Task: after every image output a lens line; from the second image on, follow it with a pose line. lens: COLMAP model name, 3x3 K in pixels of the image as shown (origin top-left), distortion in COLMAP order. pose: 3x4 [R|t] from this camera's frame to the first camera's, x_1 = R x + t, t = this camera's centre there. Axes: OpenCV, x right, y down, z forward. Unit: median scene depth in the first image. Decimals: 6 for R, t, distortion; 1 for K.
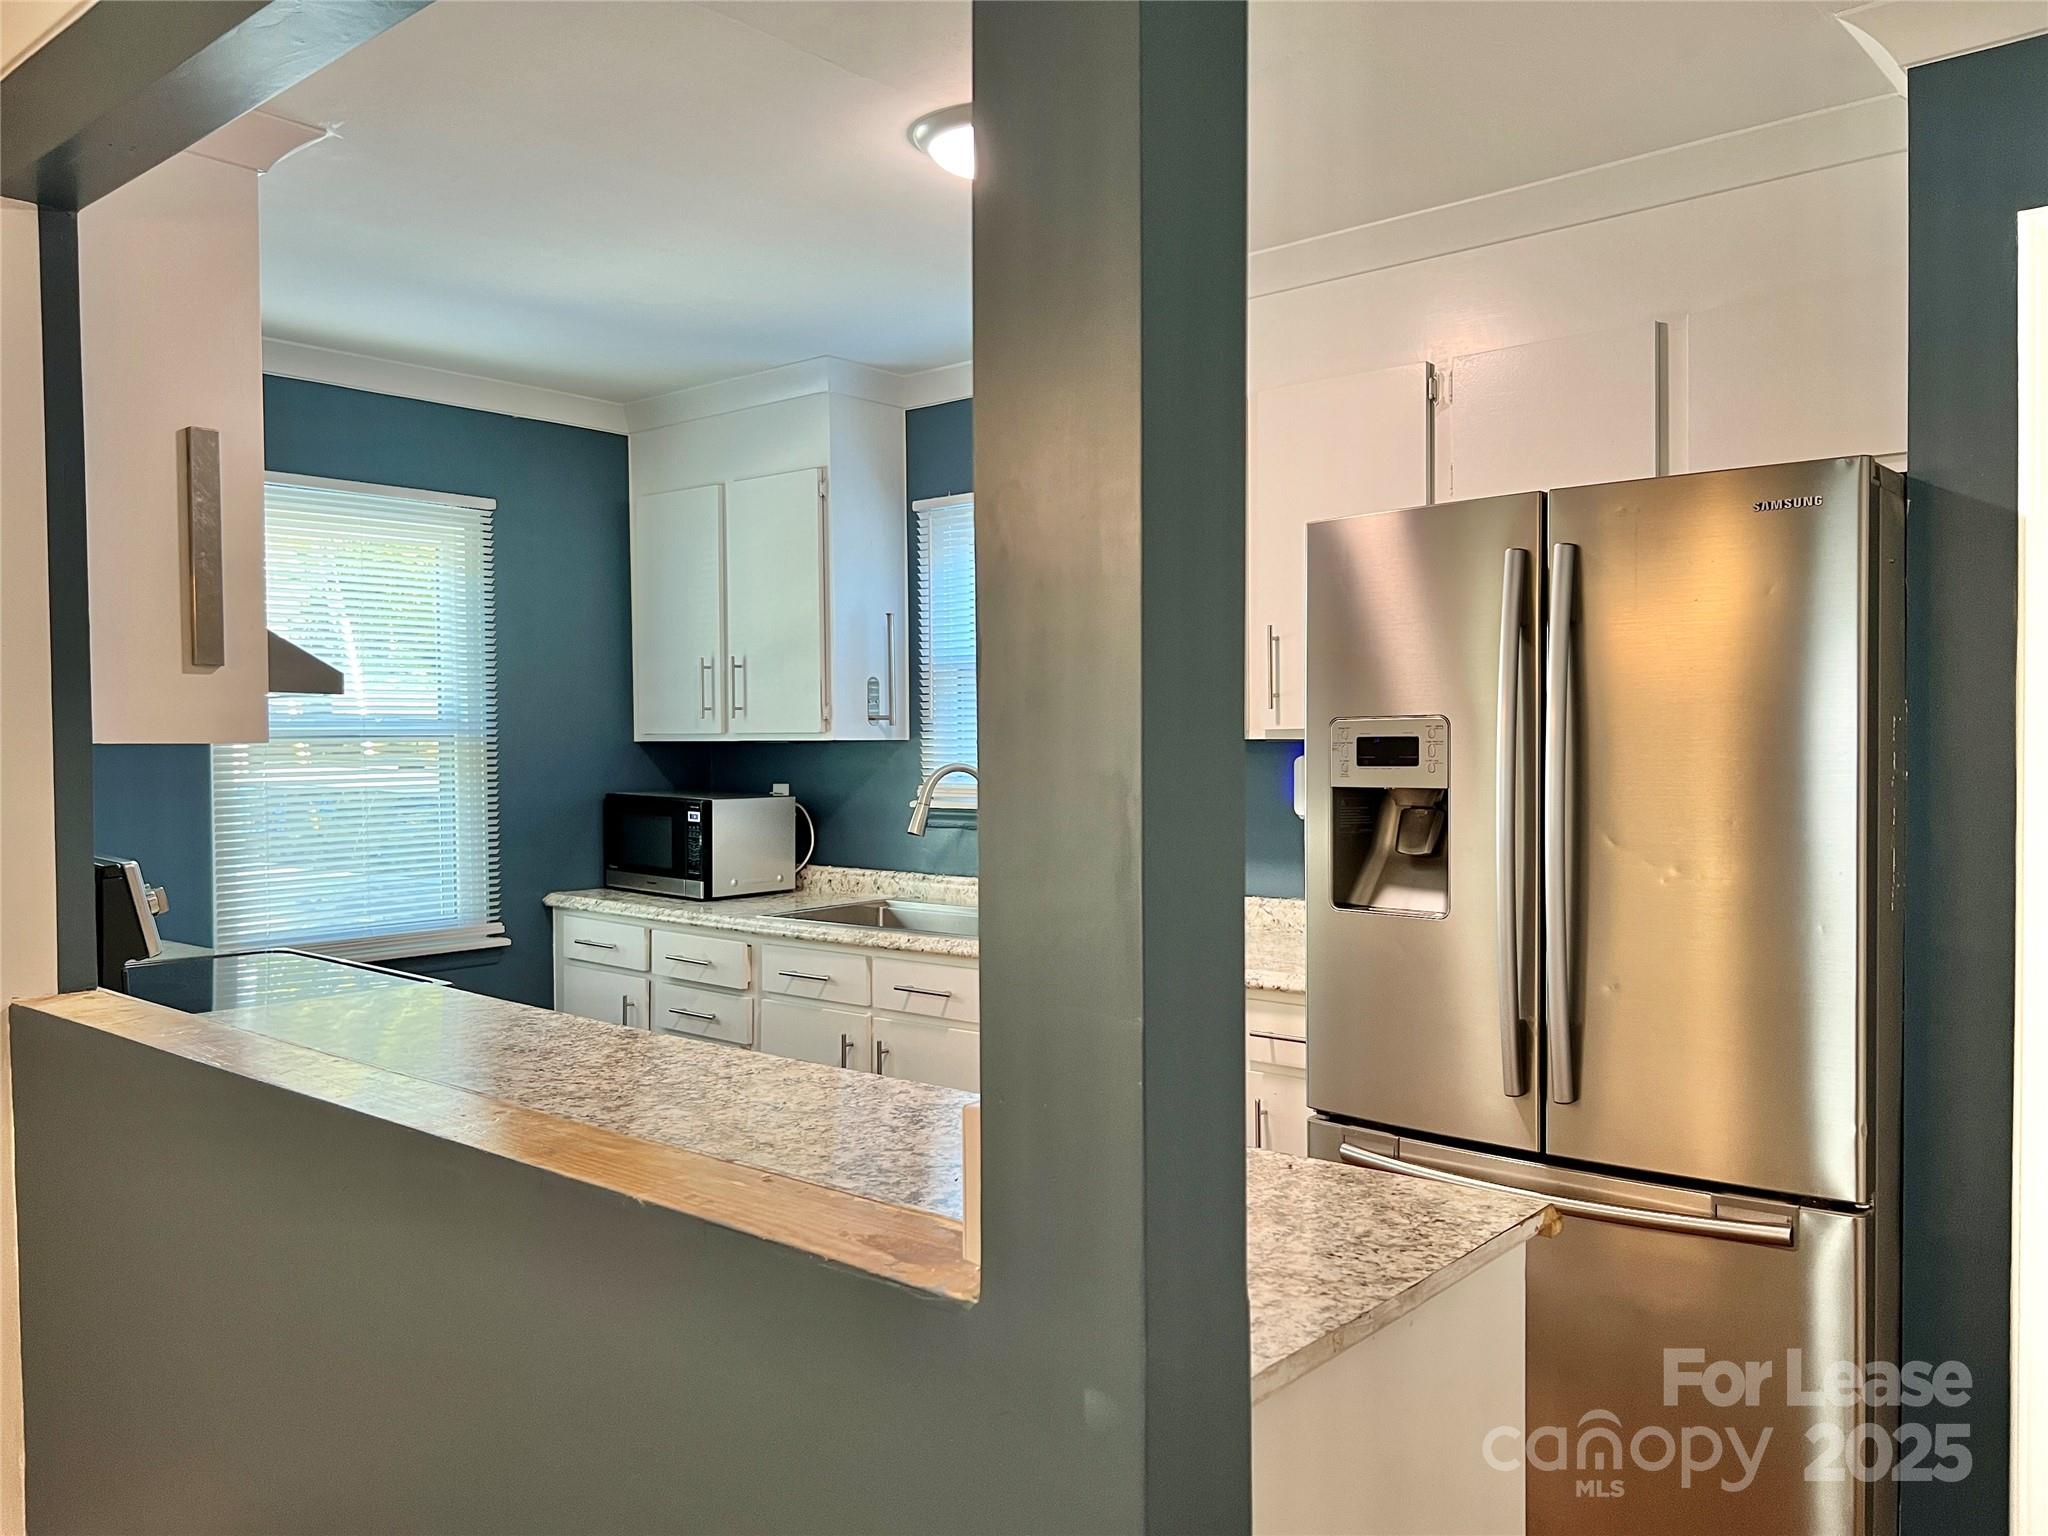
lens RADIAL K [[1533.1, 0, 1022.9], [0, 1533.1, 776.5], [0, 0, 1]] dist [0.052211, -0.025277]
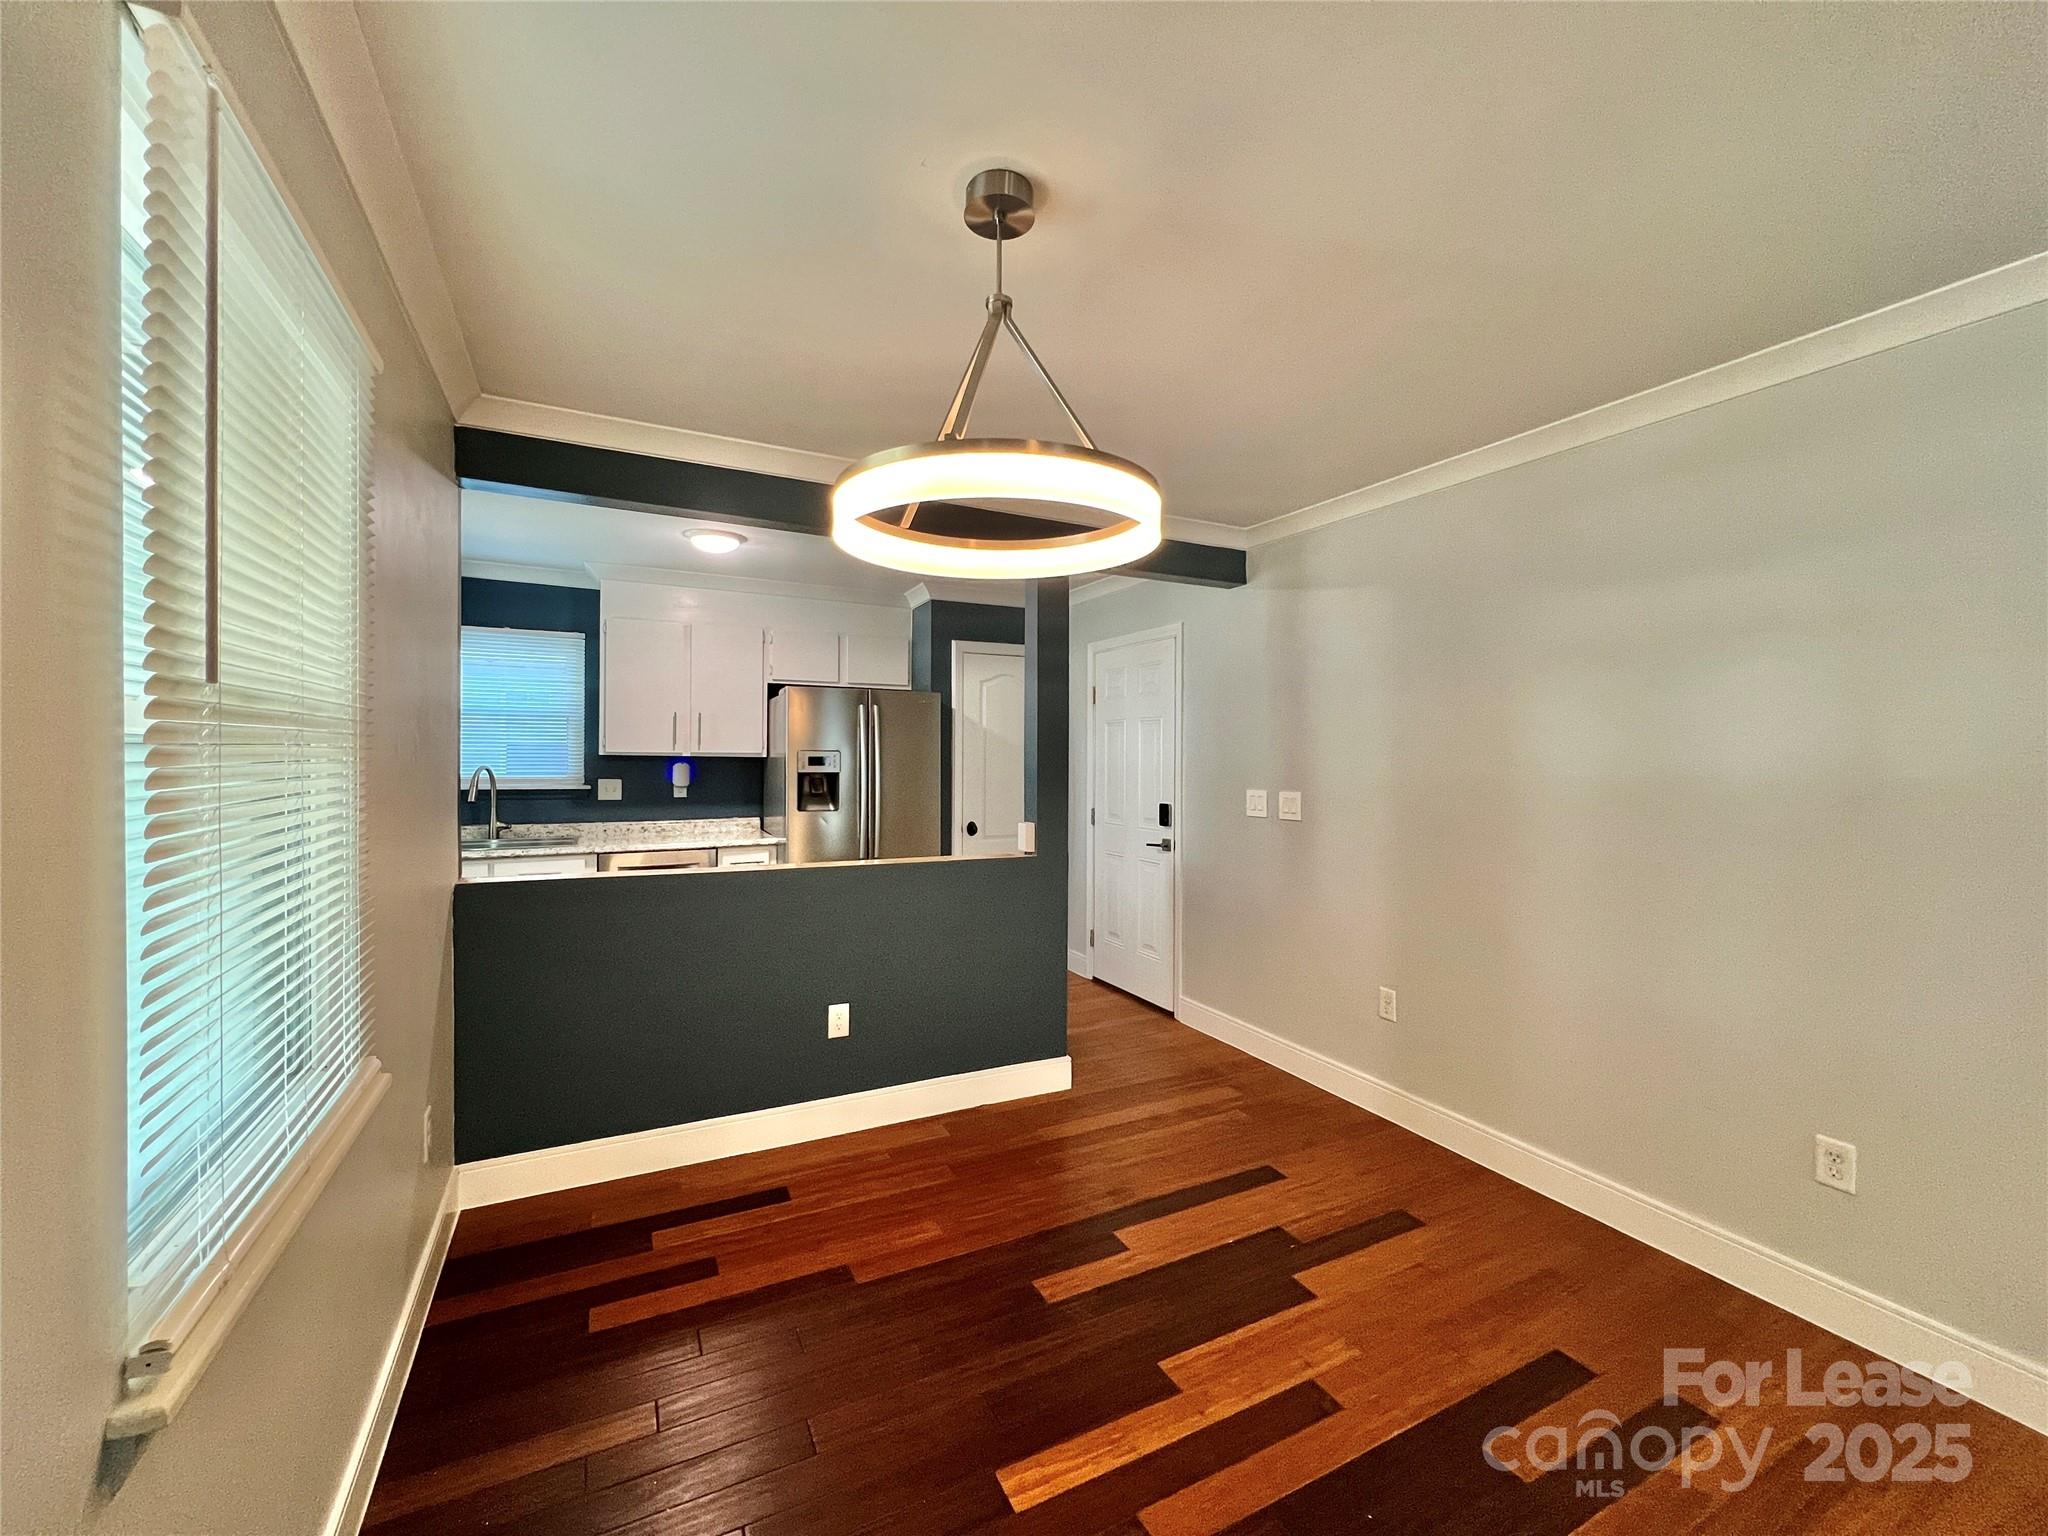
lens RADIAL K [[810.4, 0, 1020.9], [0, 810.4, 763.3], [0, 0, 1]] dist [0.007425, -0.000152]
pose [[0.375043, 0.003446, 0.927001, -0.702211], [0.012647, 0.999881, -0.008834, 0.005313], [-0.926921, 0.015037, 0.374955, -0.026793]]
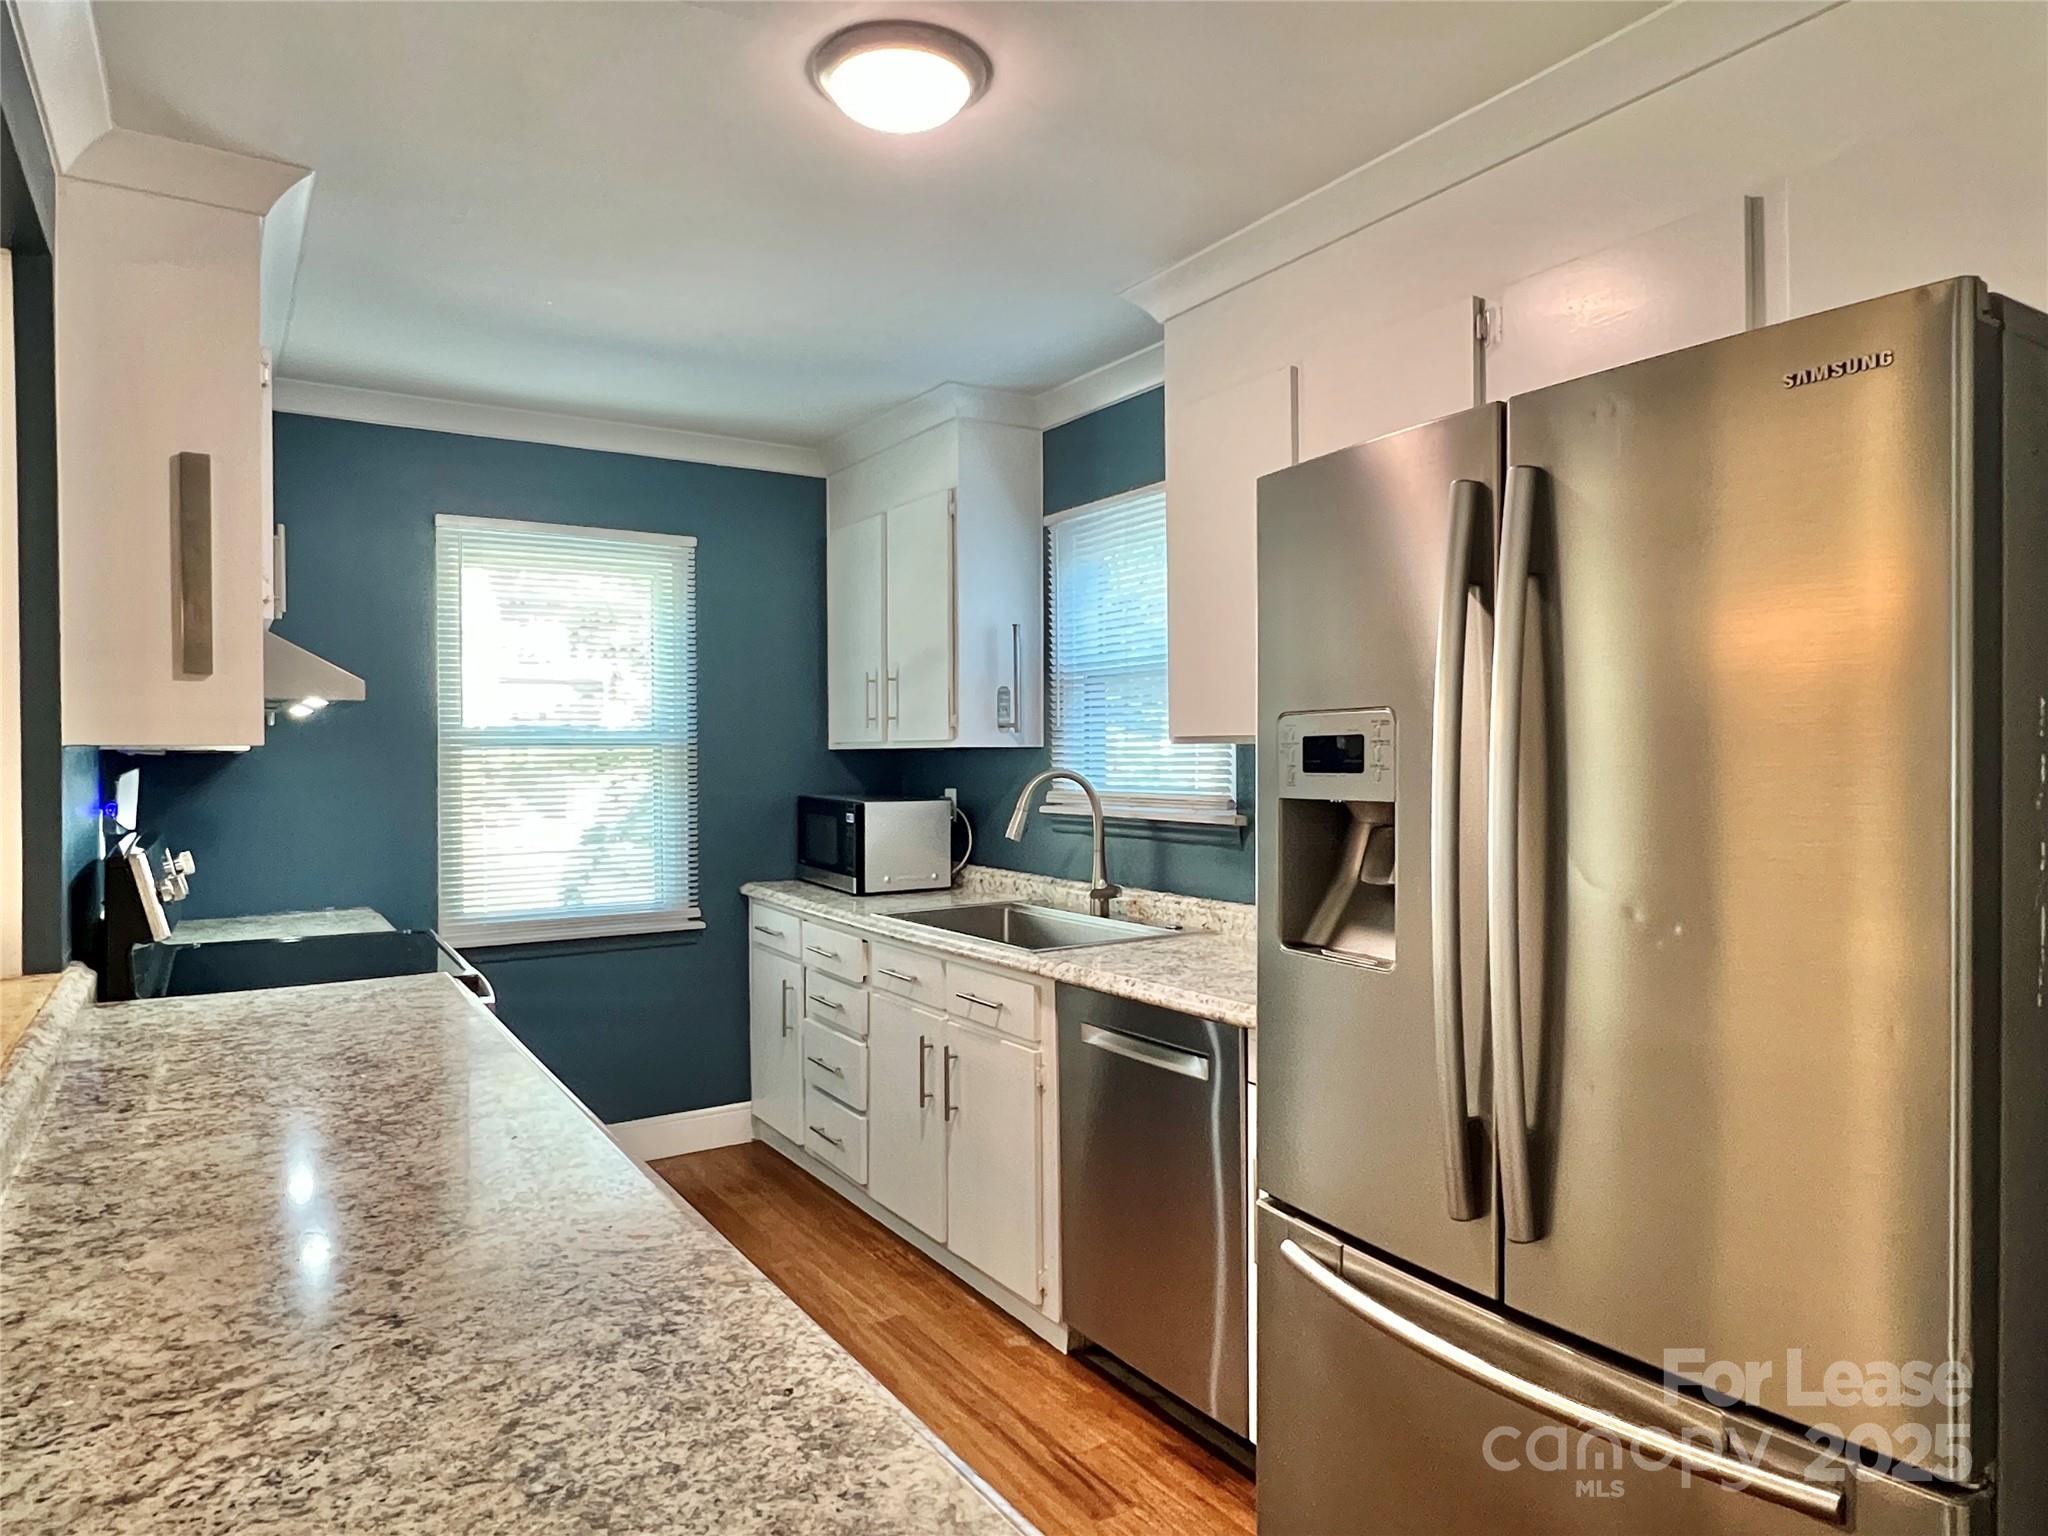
lens RADIAL K [[1238.4, 0, 1015.1], [0, 1238.4, 760.6], [0, 0, 1]] dist [-0.000778, 0.002710]
pose [[0.956796, 0.003360, -0.290741, 0.154916], [-0.008769, 0.999812, -0.017303, -0.000209], [0.290628, 0.019105, 0.956645, 0.199224]]
